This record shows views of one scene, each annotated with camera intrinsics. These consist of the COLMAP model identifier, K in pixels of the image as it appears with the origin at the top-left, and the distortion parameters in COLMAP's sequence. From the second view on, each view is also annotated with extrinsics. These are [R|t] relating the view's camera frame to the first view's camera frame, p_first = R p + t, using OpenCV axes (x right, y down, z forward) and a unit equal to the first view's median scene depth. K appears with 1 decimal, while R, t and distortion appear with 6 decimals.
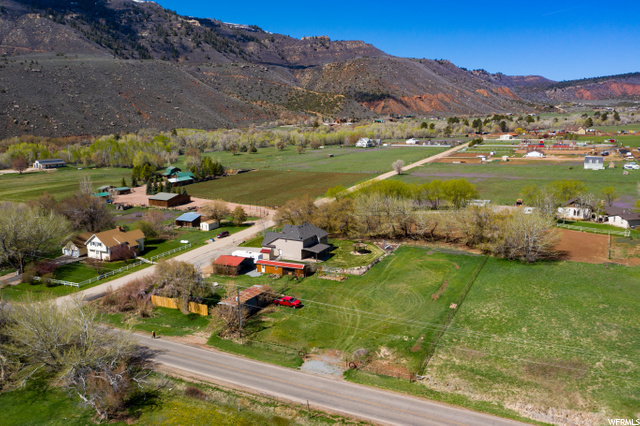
lens RADIAL K [[506.3, 0, 320.0], [0, 506.3, 213.0], [0, 0, 1]] dist [-0.017477, -0.003674]
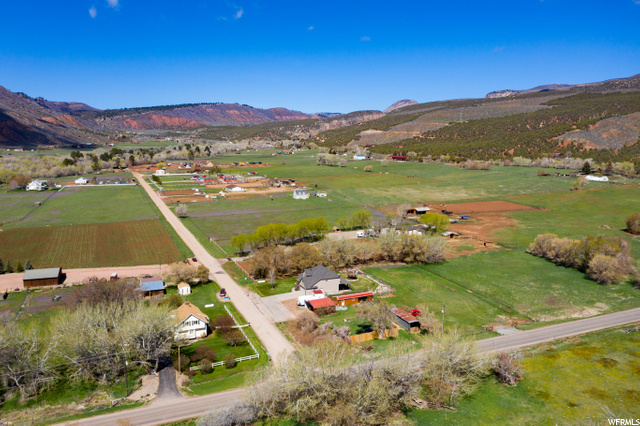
lens RADIAL K [[506.3, 0, 320.0], [0, 506.3, 213.0], [0, 0, 1]] dist [-0.017477, -0.003674]
pose [[0.647022, -0.096689, 0.756316, -0.990535], [0.132929, 0.991041, 0.012976, -0.128342], [-0.750795, 0.092141, 0.654078, 0.152992]]
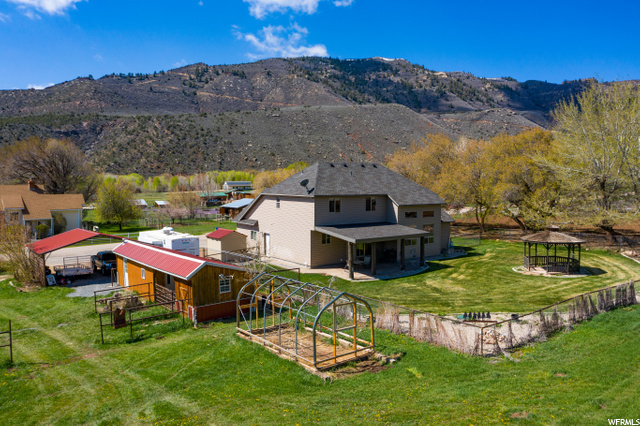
lens RADIAL K [[506.3, 0, 320.0], [0, 506.3, 213.0], [0, 0, 1]] dist [-0.017477, -0.003674]
pose [[0.885488, 0.031172, -0.463615, 0.092284], [-0.085712, 0.991583, -0.097036, 0.084035], [0.456688, 0.125661, 0.880707, 0.716240]]
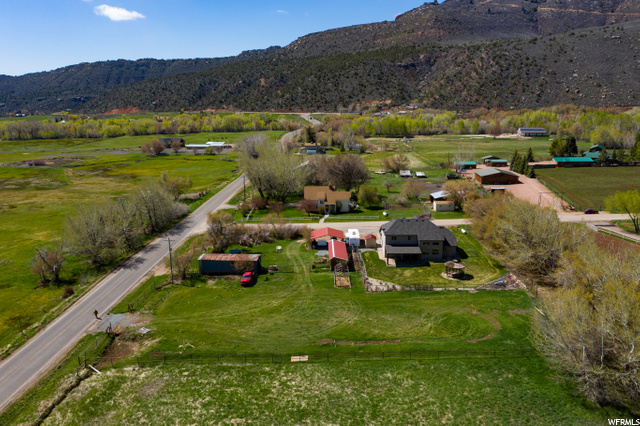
lens RADIAL K [[503.9, 0, 320.0], [0, 503.9, 213.0], [0, 0, 1]] dist [-0.018203, -0.002579]
pose [[0.423224, 0.214652, -0.880231, 0.602647], [-0.161704, 0.973827, 0.159727, -0.089869], [0.891478, 0.074737, 0.446857, 0.503345]]
